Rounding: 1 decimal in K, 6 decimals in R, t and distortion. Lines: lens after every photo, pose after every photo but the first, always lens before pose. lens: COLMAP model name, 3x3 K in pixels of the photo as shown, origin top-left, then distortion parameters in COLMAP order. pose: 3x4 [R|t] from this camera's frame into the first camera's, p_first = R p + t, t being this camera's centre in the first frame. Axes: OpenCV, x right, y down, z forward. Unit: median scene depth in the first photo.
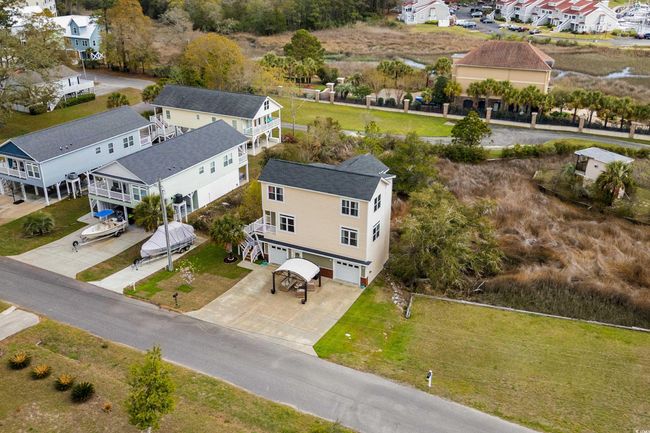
lens RADIAL K [[617.3, 0, 325.0], [0, 617.3, 216.5], [0, 0, 1]] dist [0.038476, -0.014861]
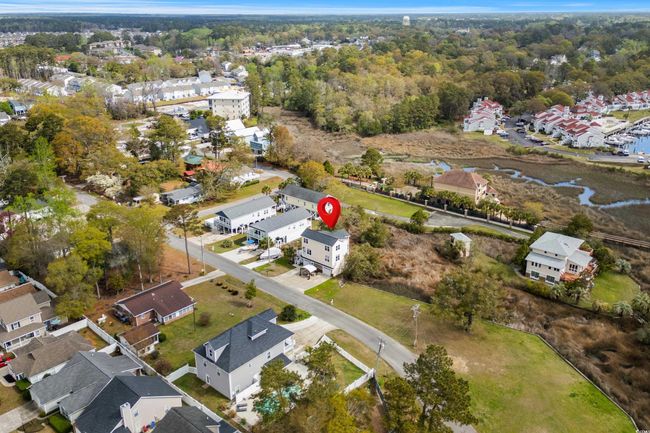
lens RADIAL K [[617.3, 0, 325.0], [0, 617.3, 216.5], [0, 0, 1]] dist [0.038476, -0.014861]
pose [[0.959263, 0.084759, -0.269501, 0.646528], [-0.098272, 0.994471, -0.037026, -0.044665], [0.264872, 0.062002, 0.962288, -1.456918]]
